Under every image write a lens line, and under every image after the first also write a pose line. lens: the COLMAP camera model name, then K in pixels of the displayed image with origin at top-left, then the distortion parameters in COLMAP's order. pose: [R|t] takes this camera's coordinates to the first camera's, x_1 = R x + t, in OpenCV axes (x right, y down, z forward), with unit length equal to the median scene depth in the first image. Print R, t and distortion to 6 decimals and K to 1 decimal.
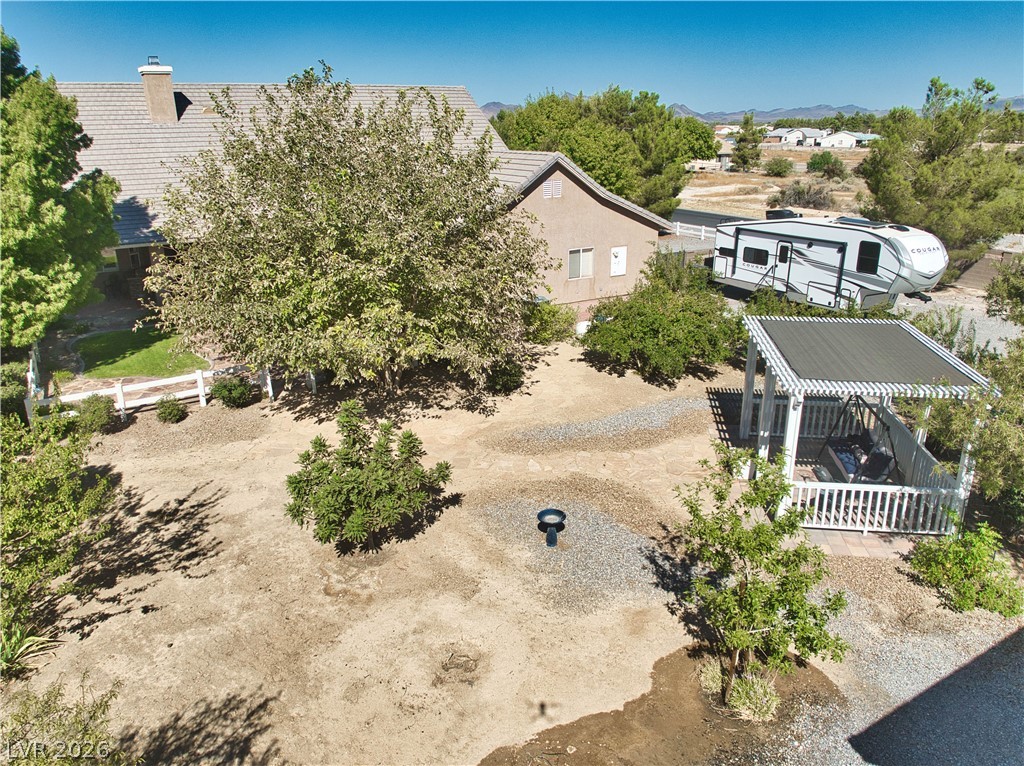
lens RADIAL K [[751.9, 0, 499.7], [0, 751.9, 400.3], [0, 0, 1]] dist [-0.033625, -0.006703]
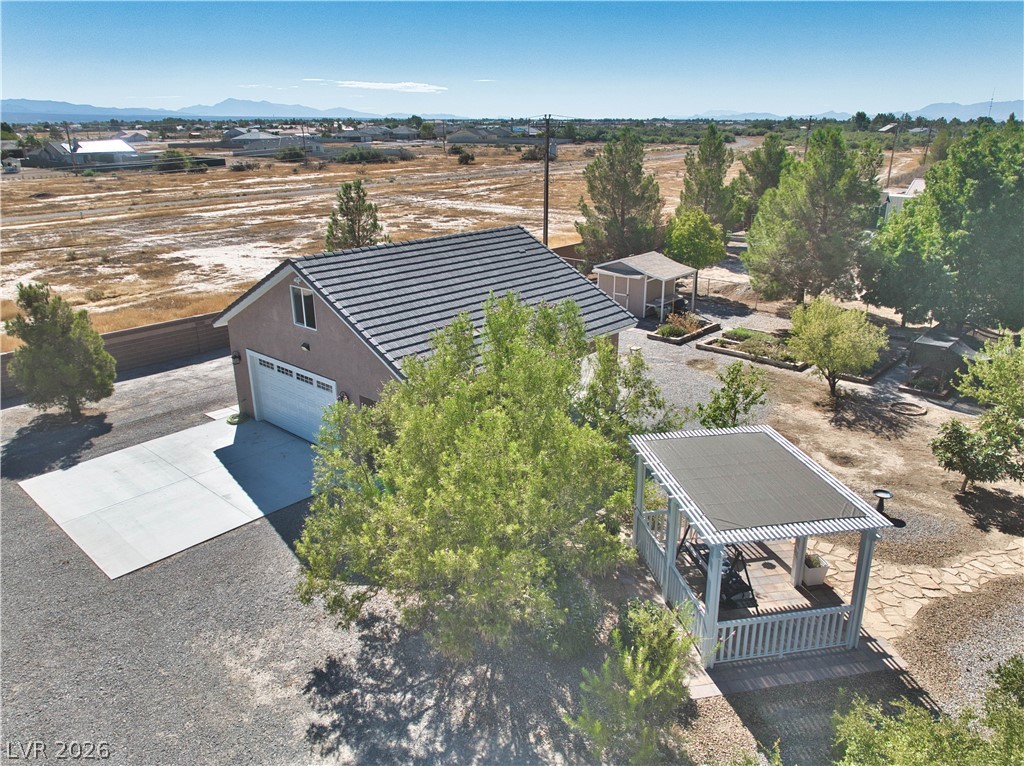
lens RADIAL K [[751.9, 0, 513.6], [0, 751.9, 386.7], [0, 0, 1]] dist [-0.033625, -0.006703]
pose [[-0.949999, 0.118363, -0.288948, 0.828215], [-0.095094, 0.771746, 0.628781, -0.619166], [0.297419, 0.624819, -0.721903, 1.198761]]
